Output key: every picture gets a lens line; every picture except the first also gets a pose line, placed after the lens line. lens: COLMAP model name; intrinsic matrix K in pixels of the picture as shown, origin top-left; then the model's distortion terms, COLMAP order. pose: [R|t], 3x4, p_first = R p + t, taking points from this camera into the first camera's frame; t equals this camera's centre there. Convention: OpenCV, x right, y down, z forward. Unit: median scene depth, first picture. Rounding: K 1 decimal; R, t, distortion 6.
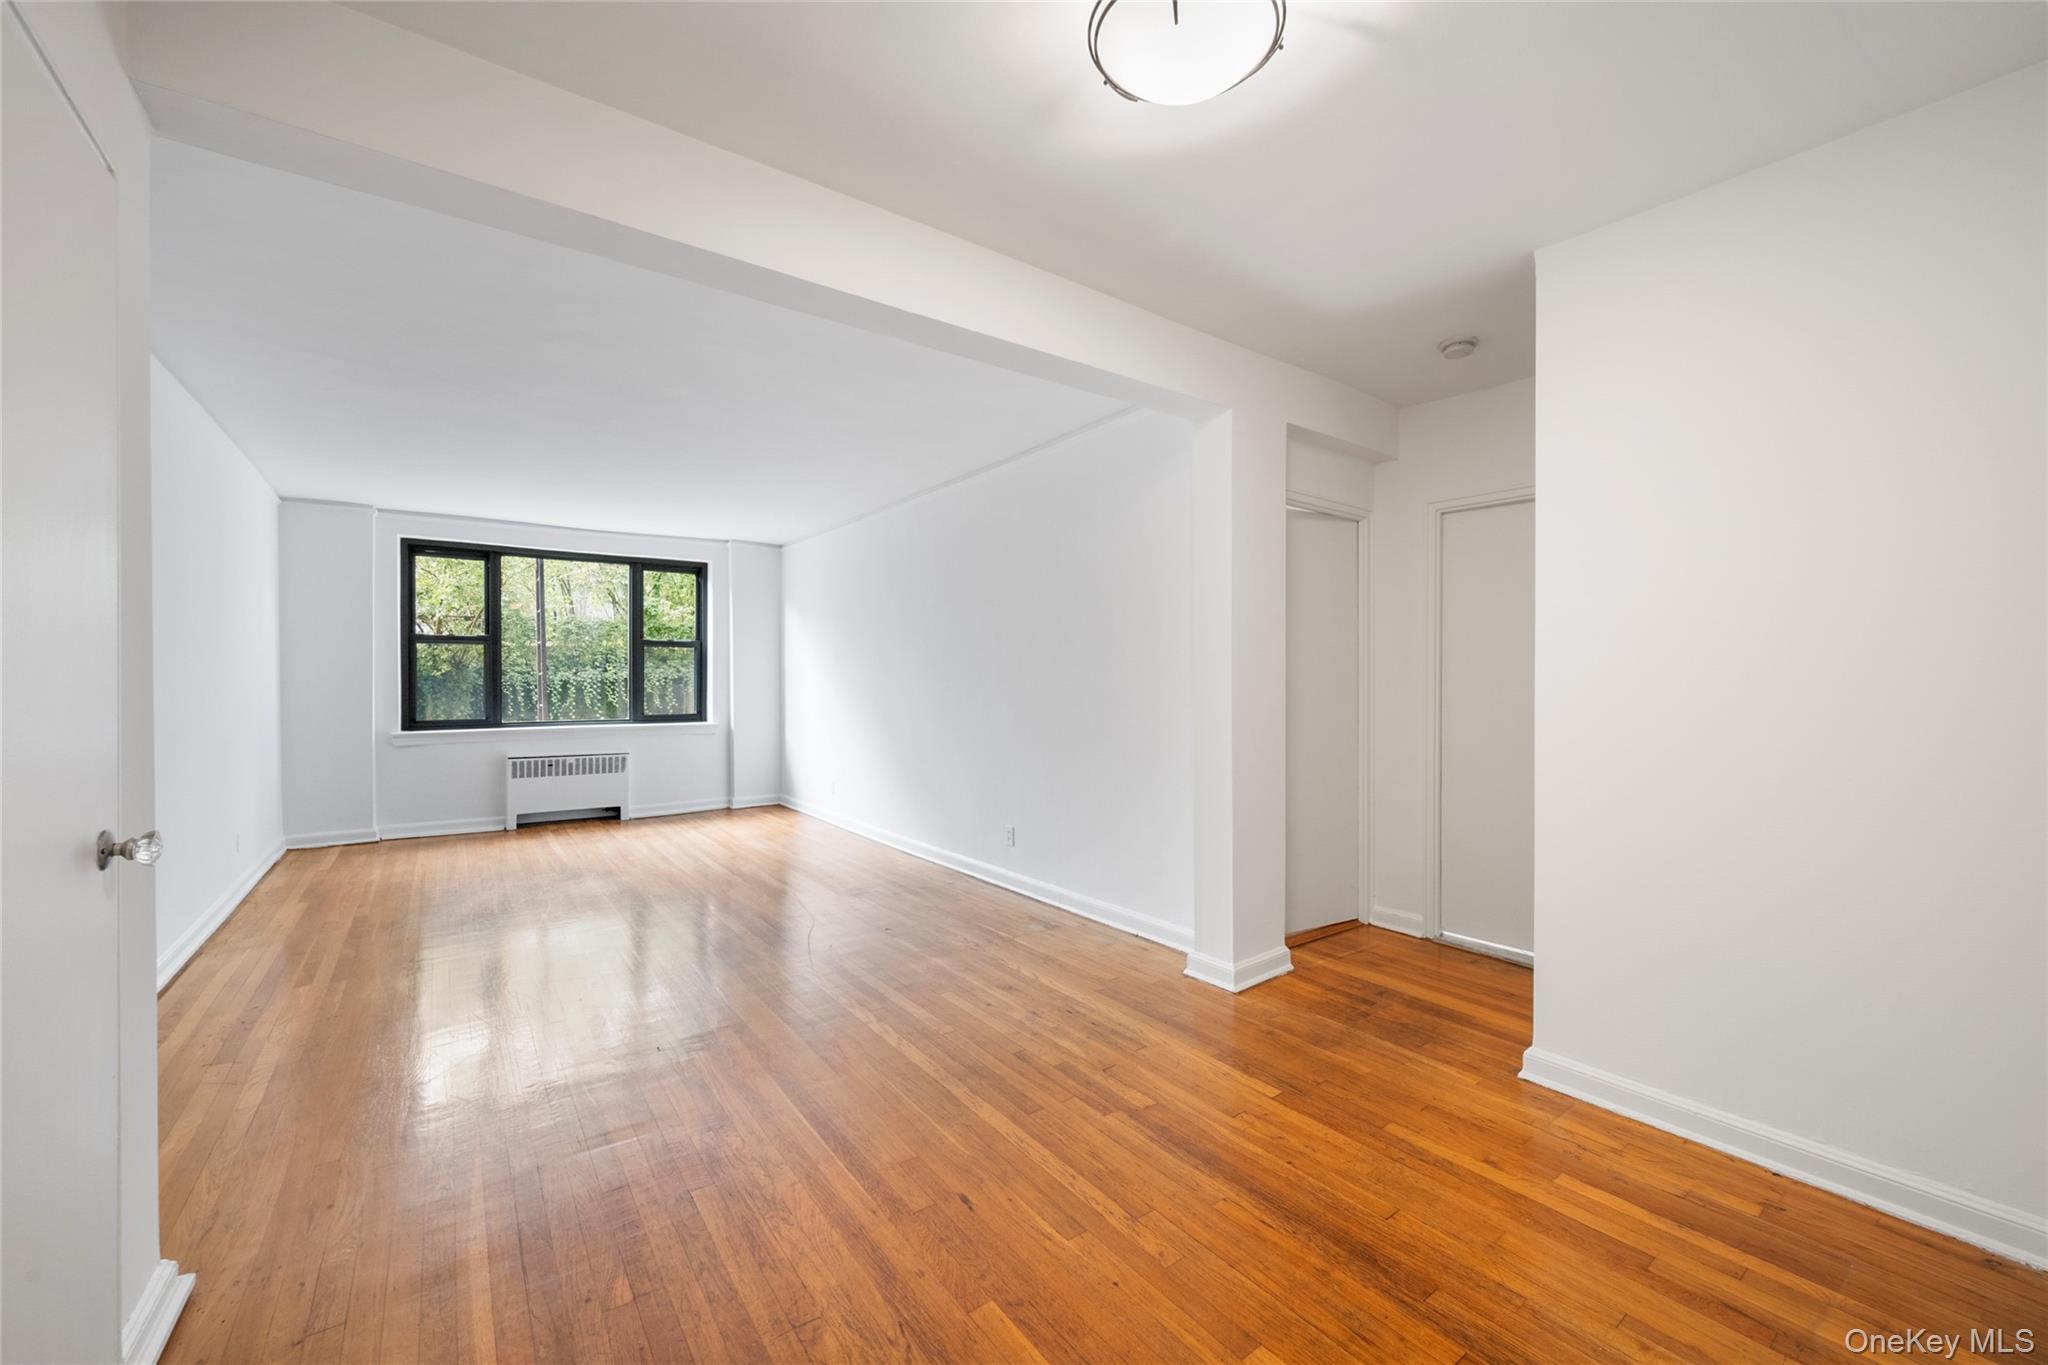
lens RADIAL K [[804.8, 0, 1029.0], [0, 804.8, 680.7], [0, 0, 1]] dist [0.000410, 0.000033]
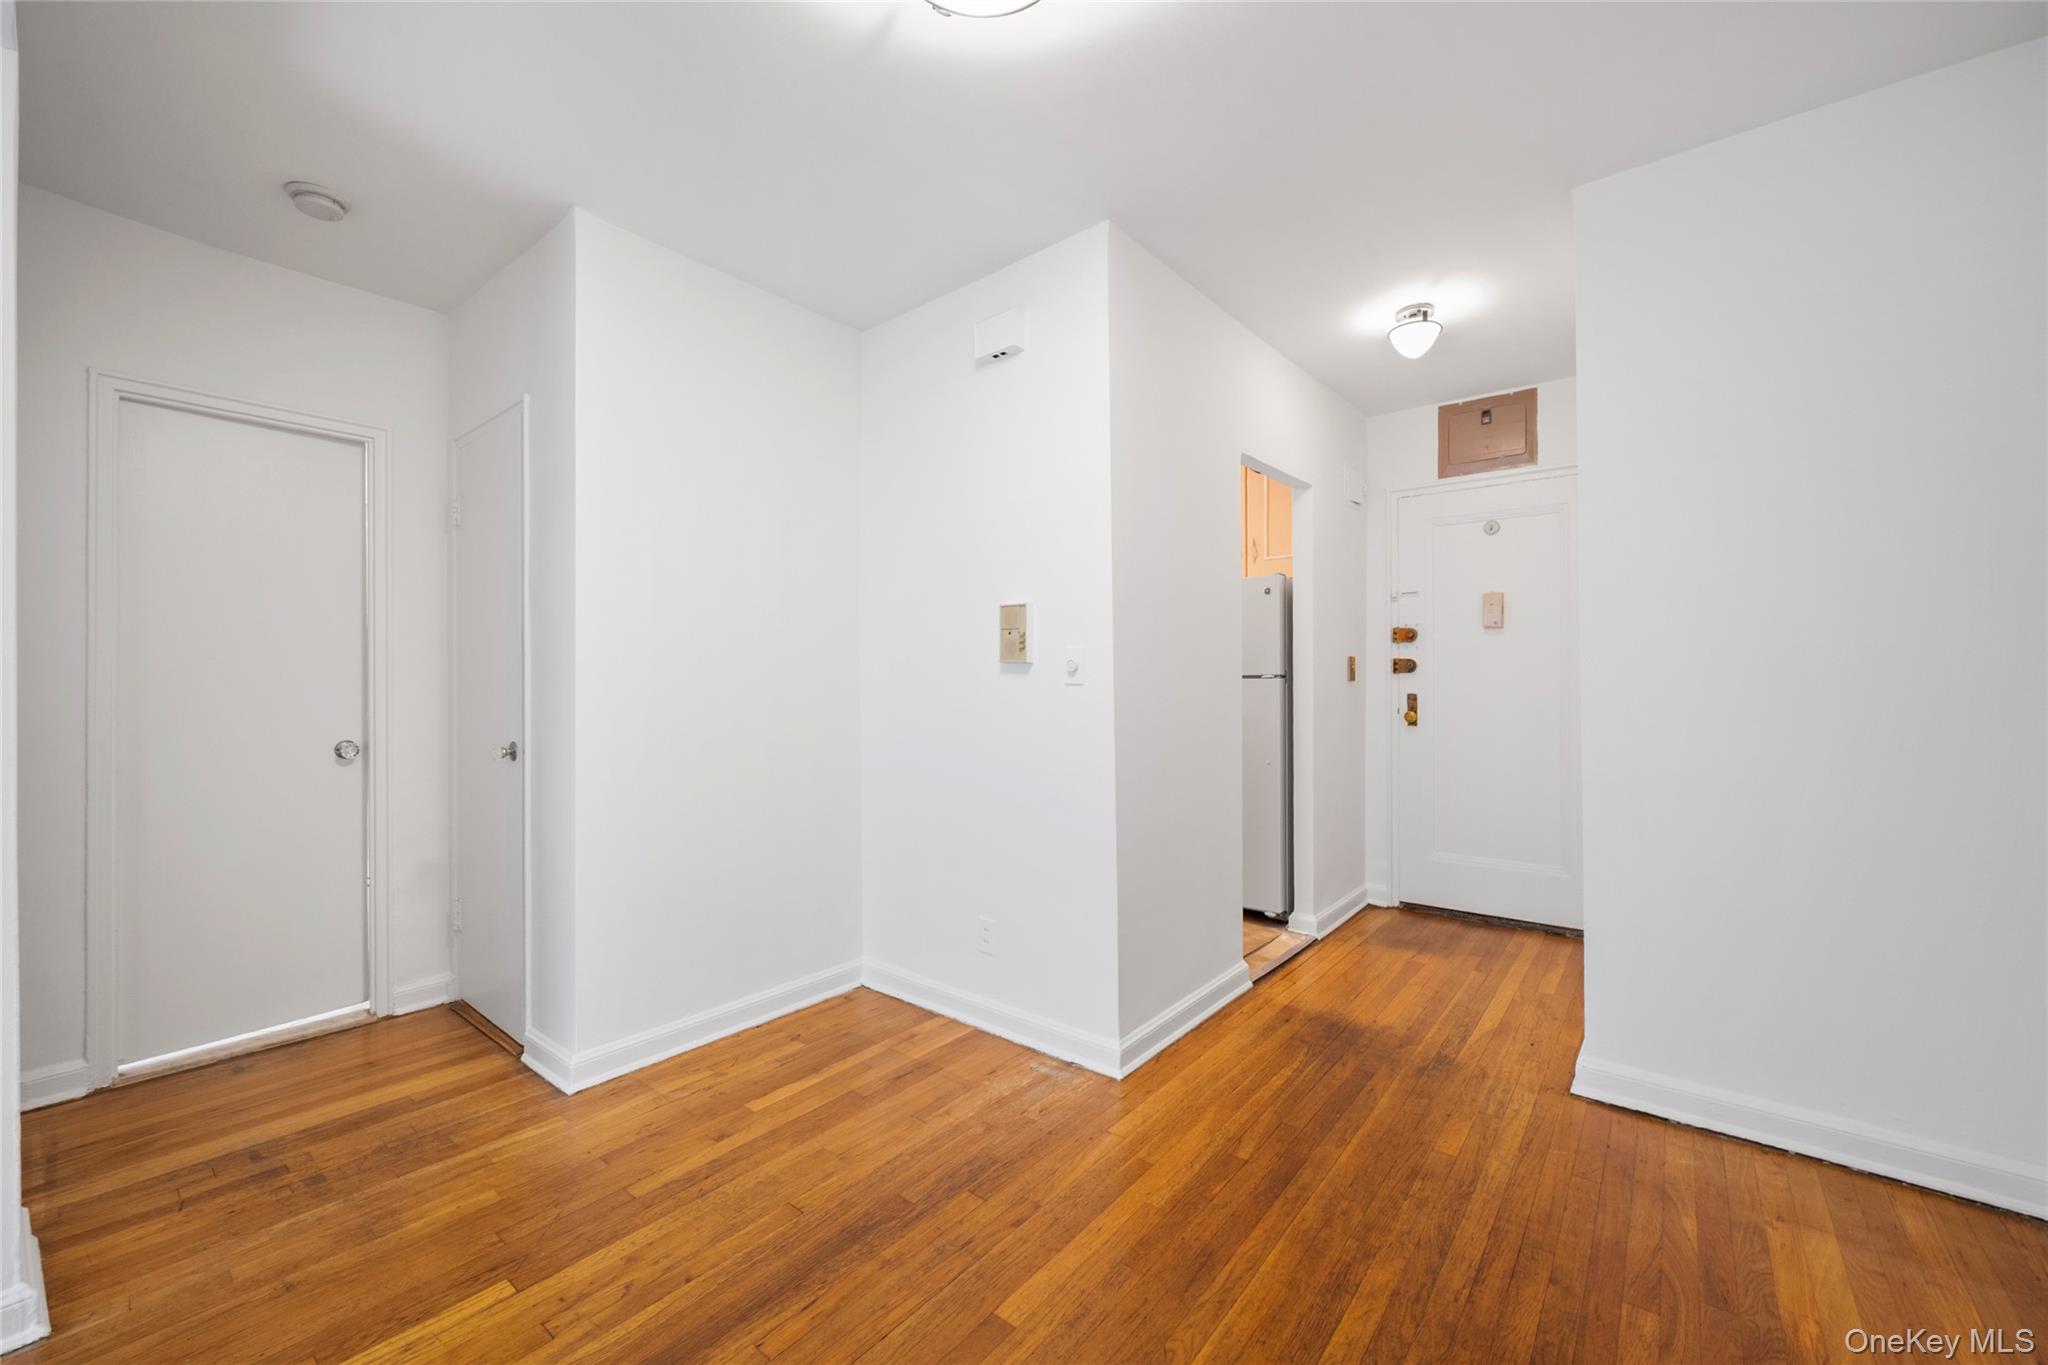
lens RADIAL K [[810.1, 0, 1035.3], [0, 810.1, 683.9], [0, 0, 1]] dist [-0.000407, -0.000068]
pose [[-0.250652, -0.005143, 0.968064, -0.162713], [0.005107, 0.999965, 0.006635, 0.007863], [-0.968064, 0.006607, -0.250617, 0.278773]]
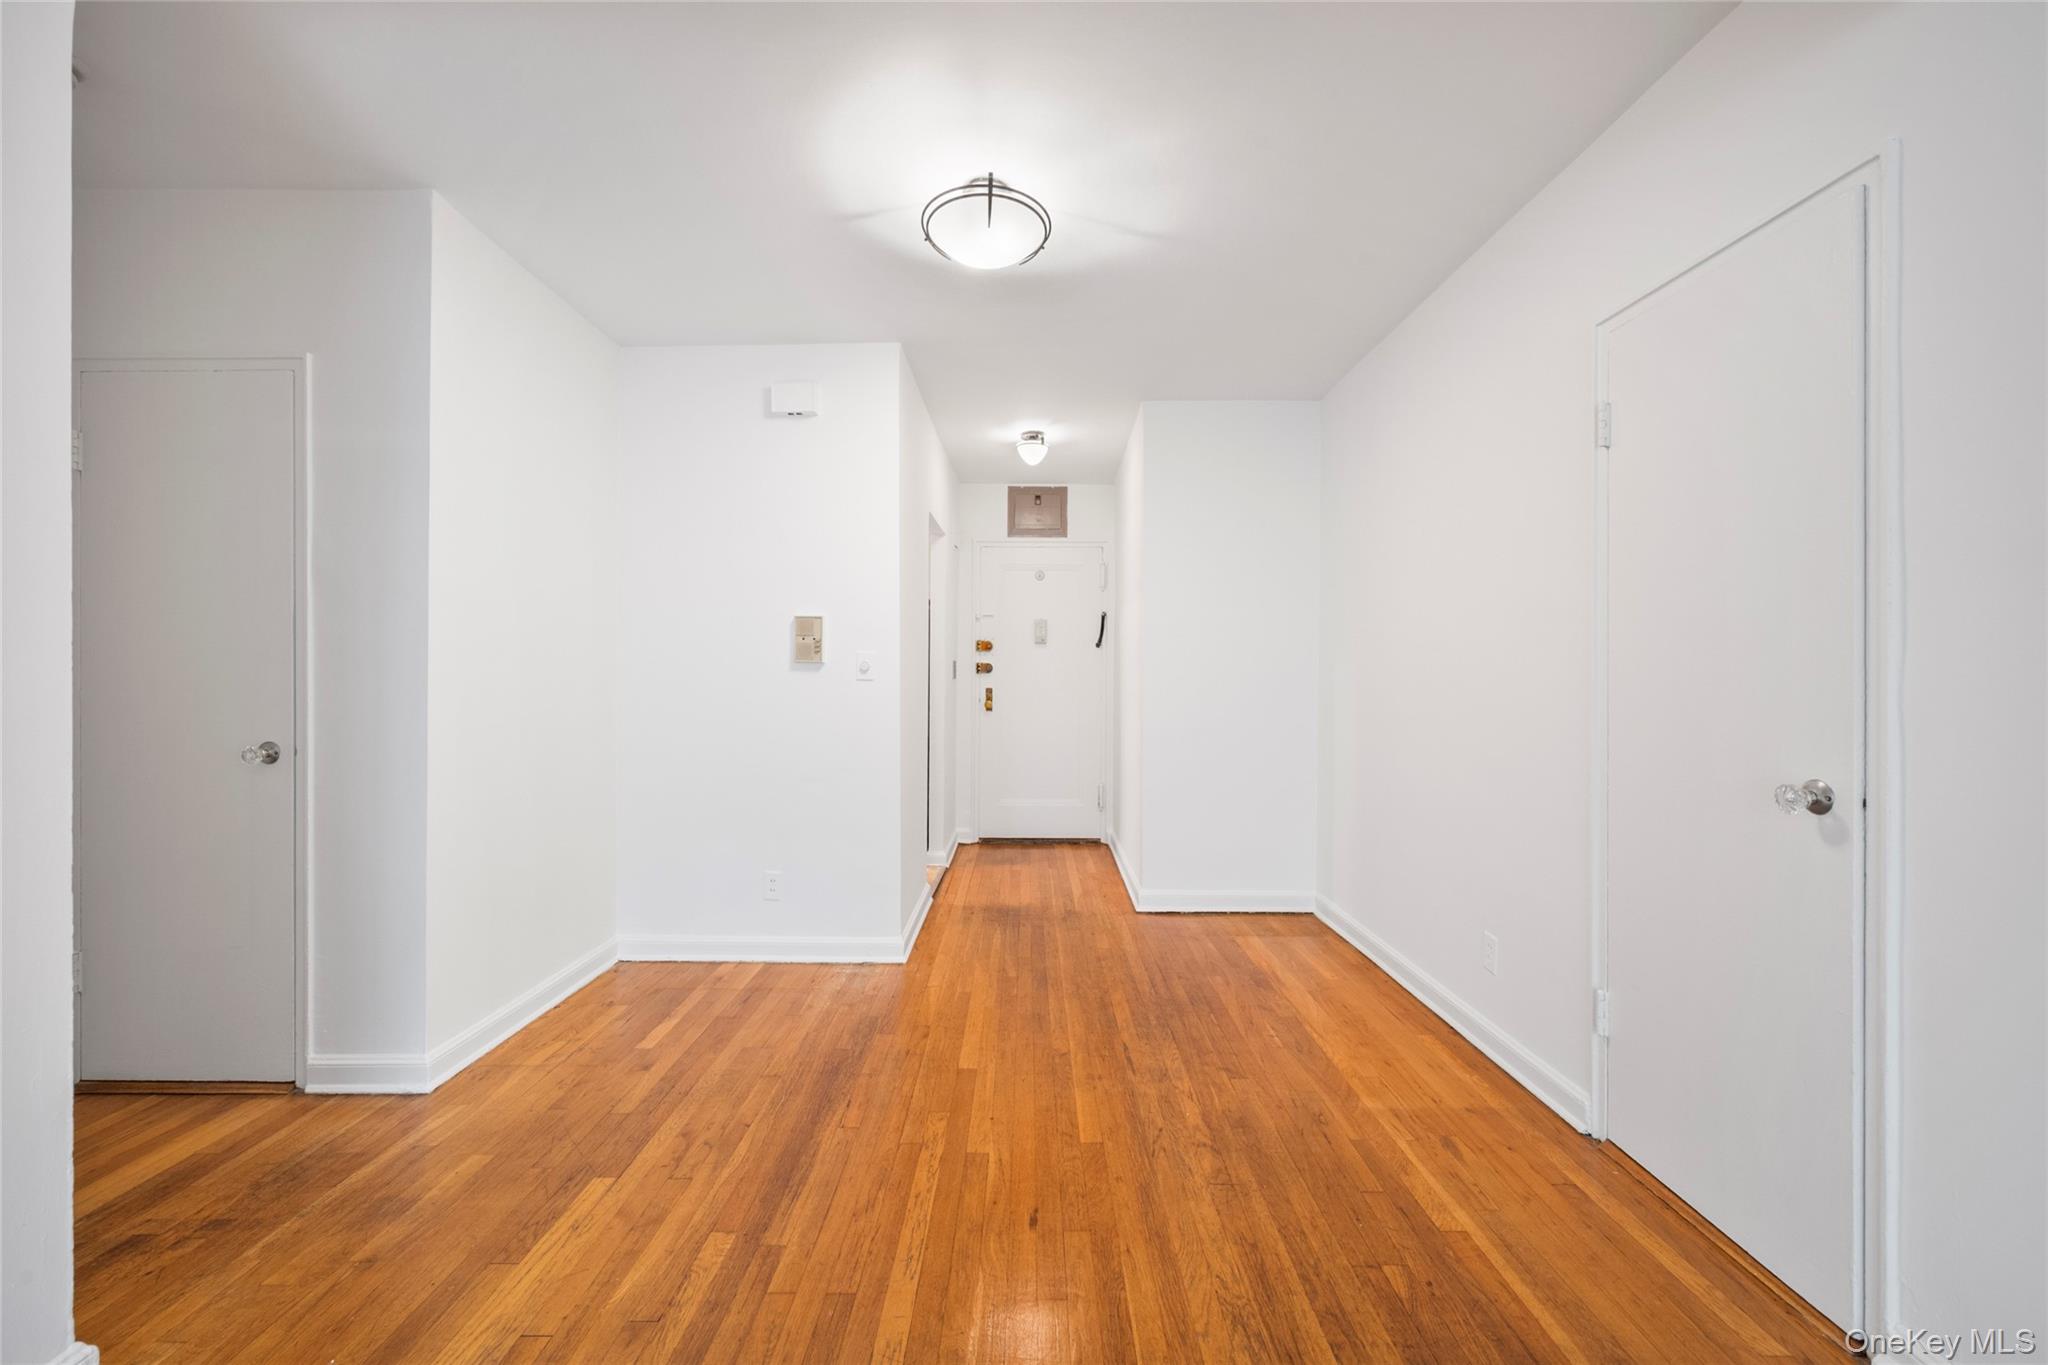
lens RADIAL K [[802.1, 0, 1026.0], [0, 802.1, 692.7], [0, 0, 1]] dist [0.000770, 0.000263]
pose [[-0.800851, -0.016149, 0.598646, -0.180690], [-0.004667, 0.999774, 0.020726, 0.007920], [-0.598846, 0.013805, -0.800745, 0.512954]]
